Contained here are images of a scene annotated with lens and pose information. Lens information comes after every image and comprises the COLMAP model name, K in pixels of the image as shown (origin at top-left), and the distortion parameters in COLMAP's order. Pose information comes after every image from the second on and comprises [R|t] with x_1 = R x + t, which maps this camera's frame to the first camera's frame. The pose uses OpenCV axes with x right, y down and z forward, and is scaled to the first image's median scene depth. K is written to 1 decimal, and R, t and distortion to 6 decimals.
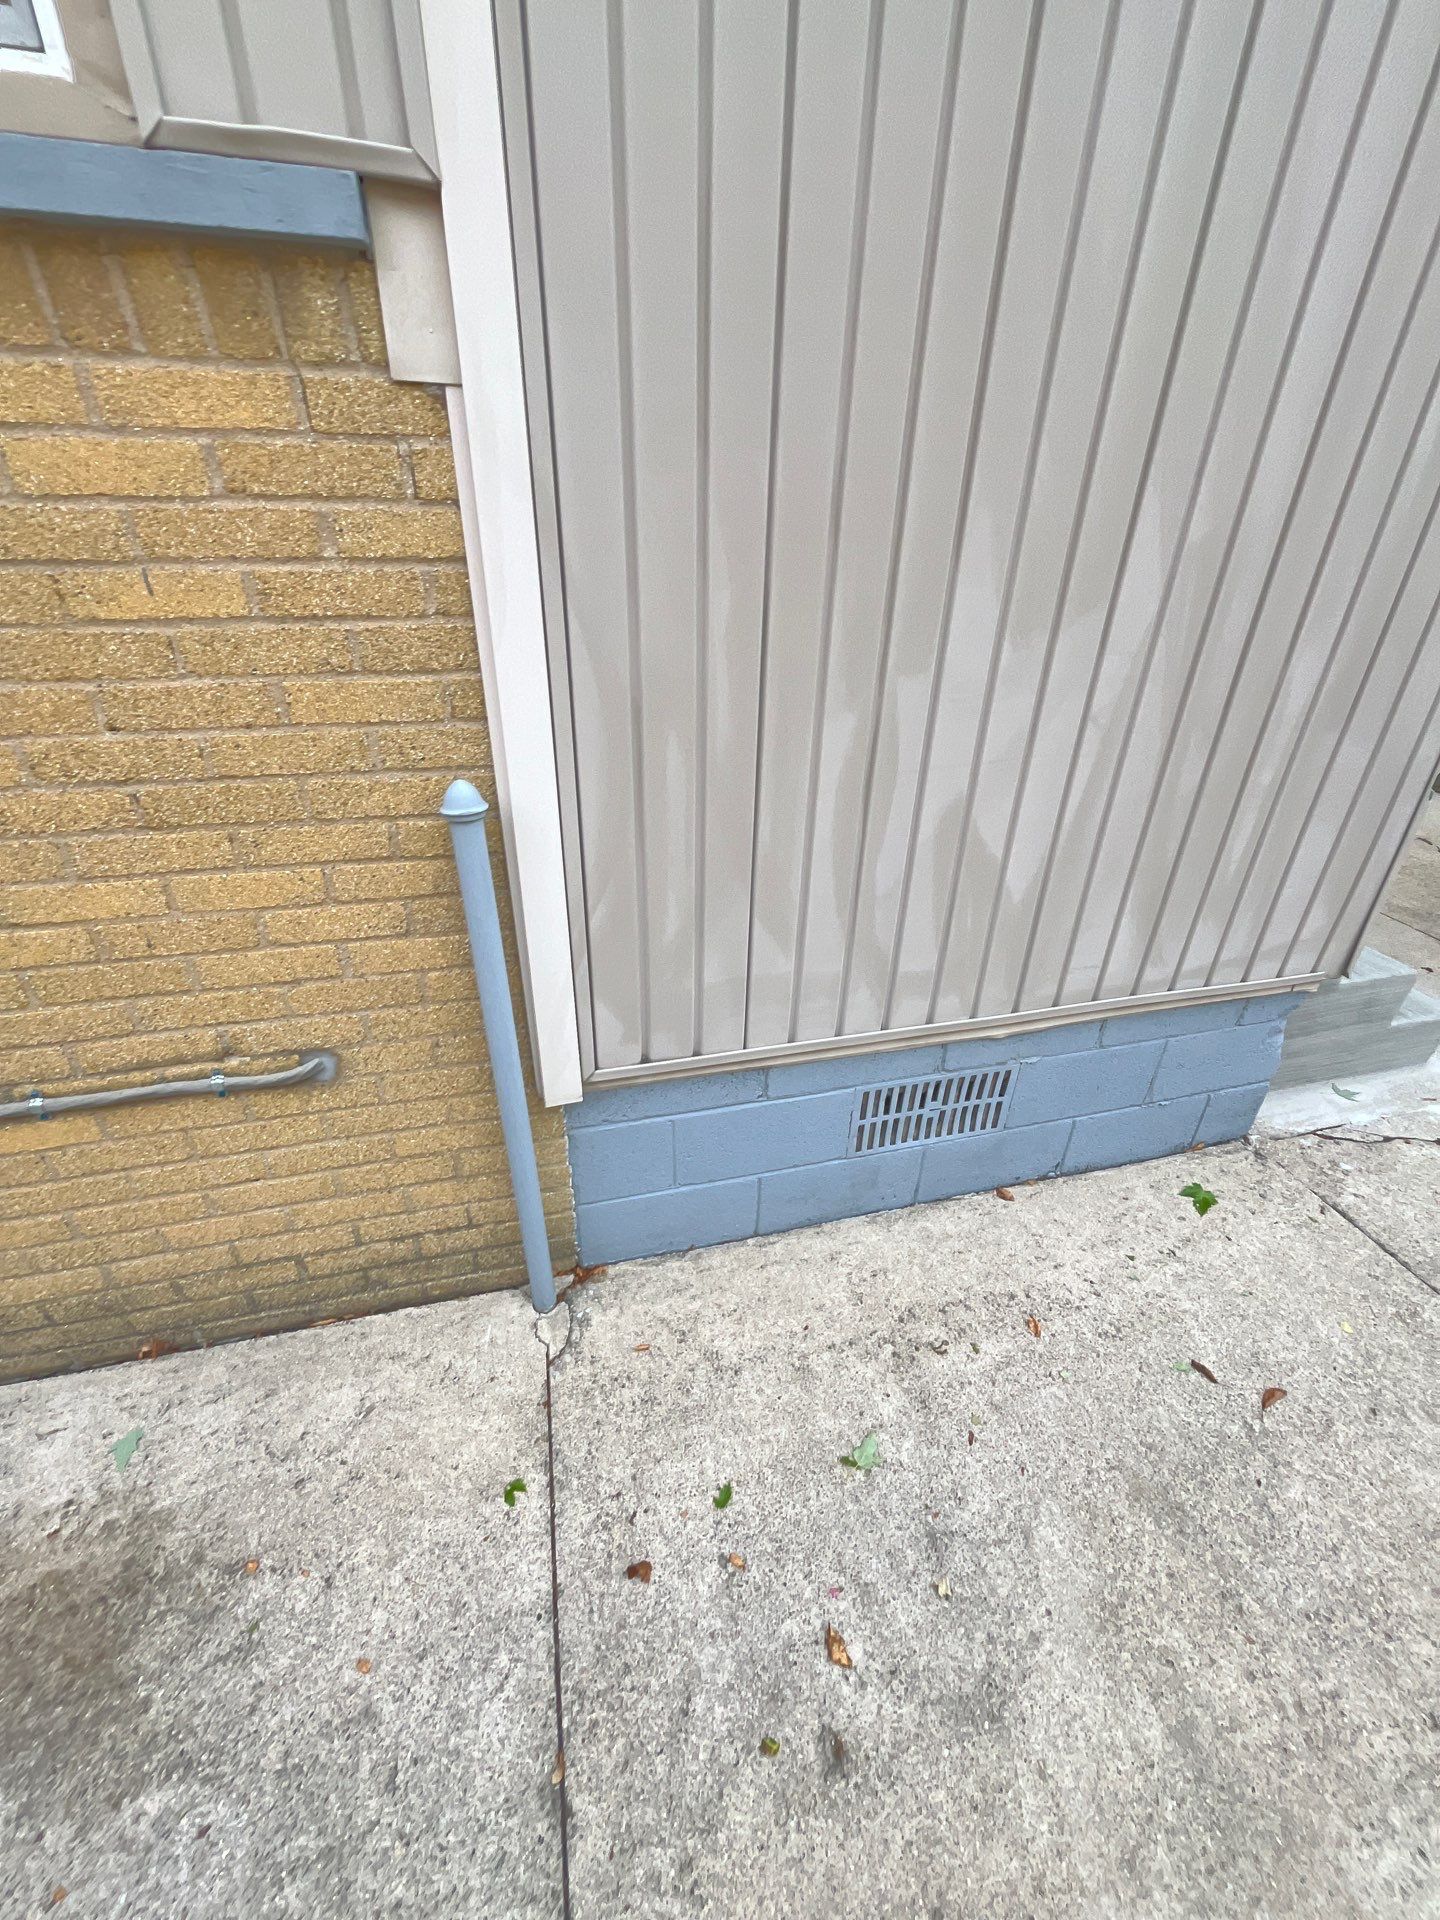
lens RADIAL K [[778.2, 0, 717.0], [0, 778.2, 955.8], [0, 0, 1]] dist [-0.000435, -0.000488]
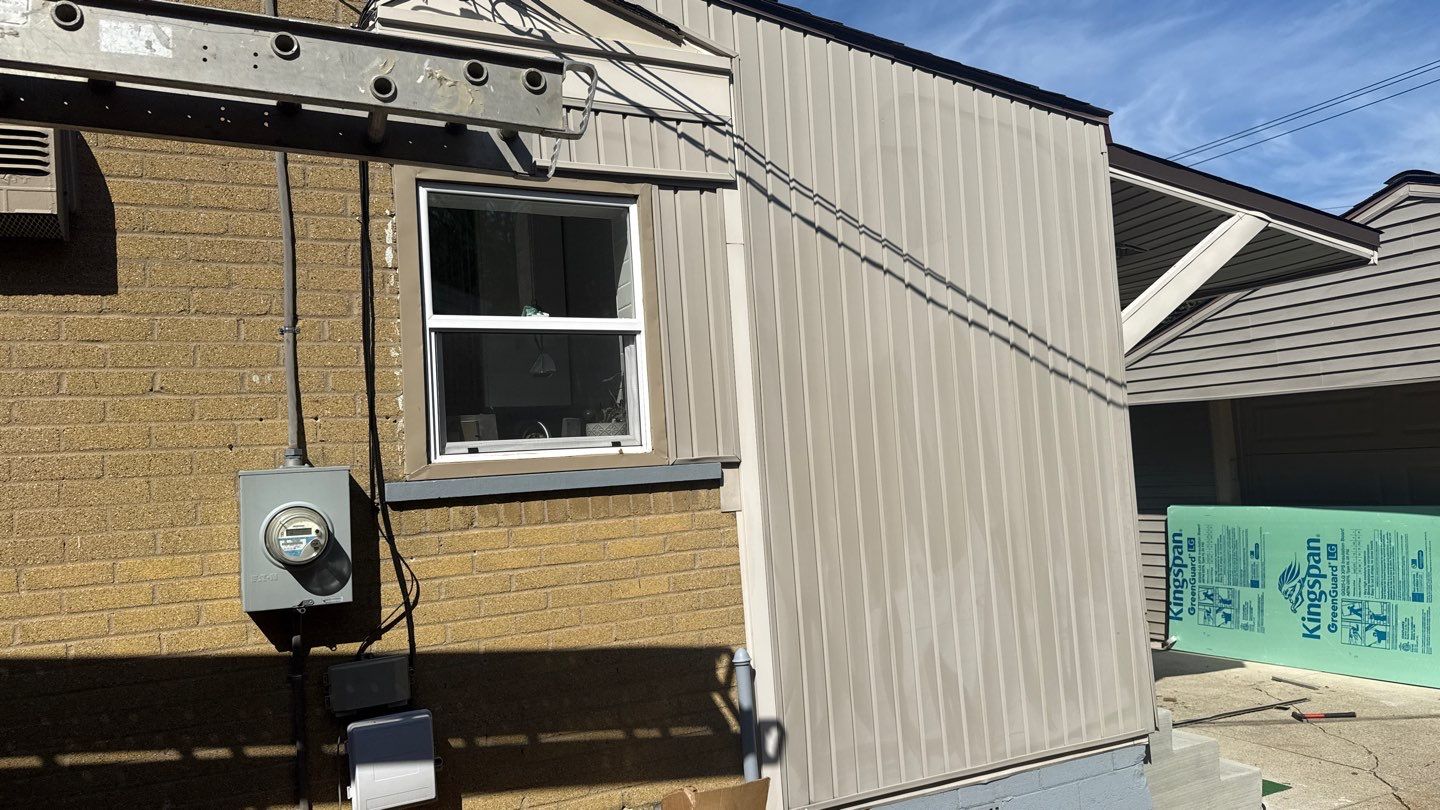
lens RADIAL K [[999.9, 0, 717.3], [0, 999.9, 407.6], [0, 0, 1]] dist [0.071338, -0.085673]
pose [[0.977212, -0.069098, 0.200702, -0.729634], [0.167884, 0.830191, -0.531600, 0.597692], [-0.129889, 0.553180, 0.822873, -1.471870]]
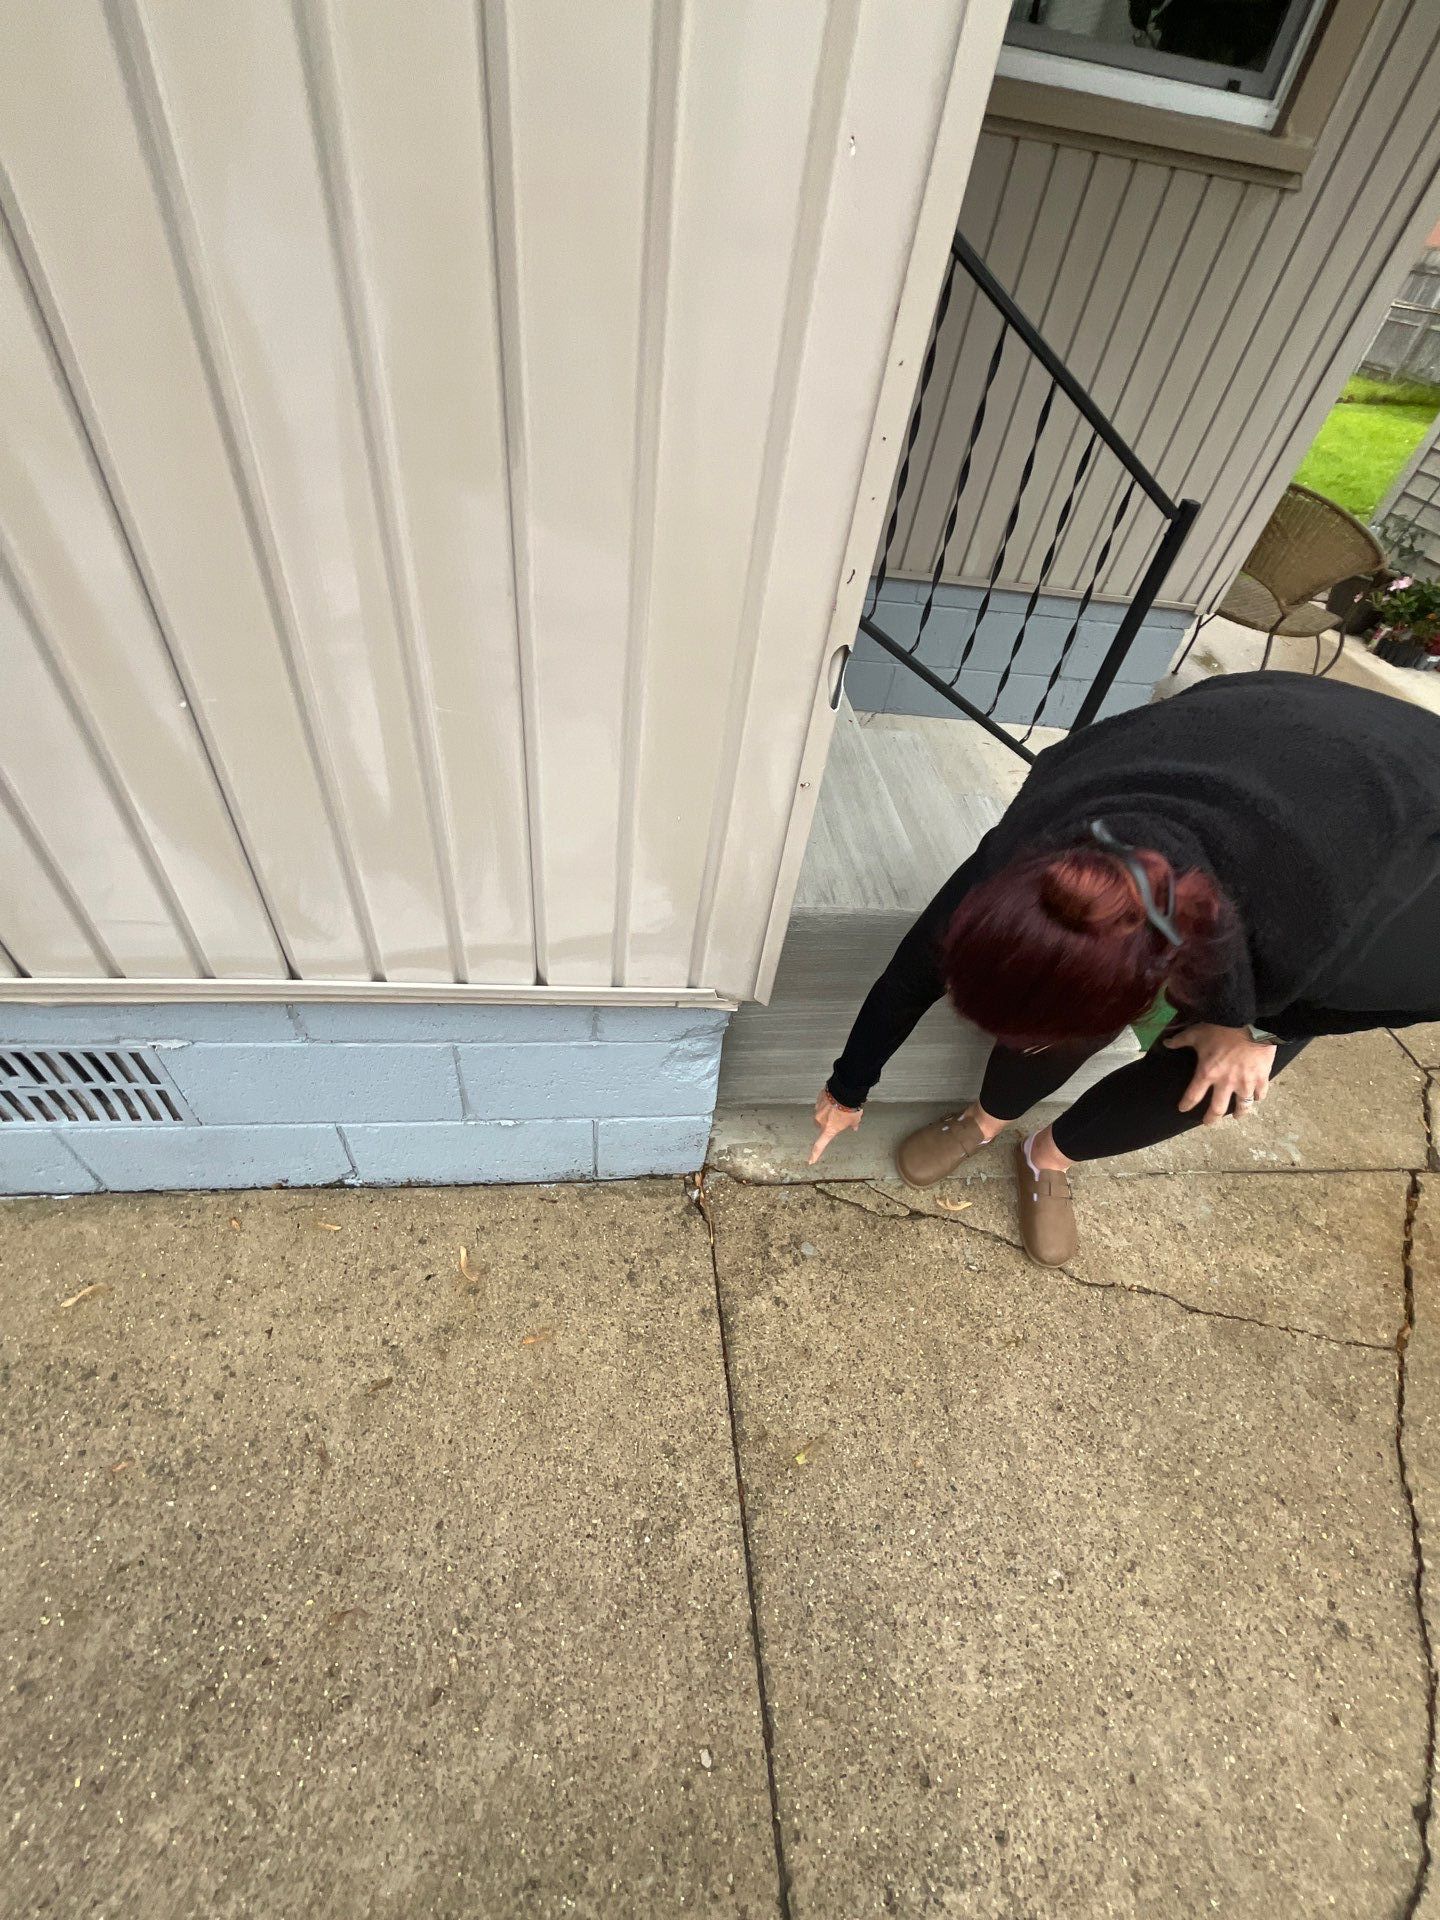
lens RADIAL K [[778.2, 0, 717.0], [0, 778.2, 955.8], [0, 0, 1]] dist [-0.000435, -0.000488]
pose [[0.982546, 0.181622, -0.040211, 1.008088], [-0.165089, 0.950993, 0.261452, -0.190784], [0.085726, -0.250250, 0.964379, 0.576050]]
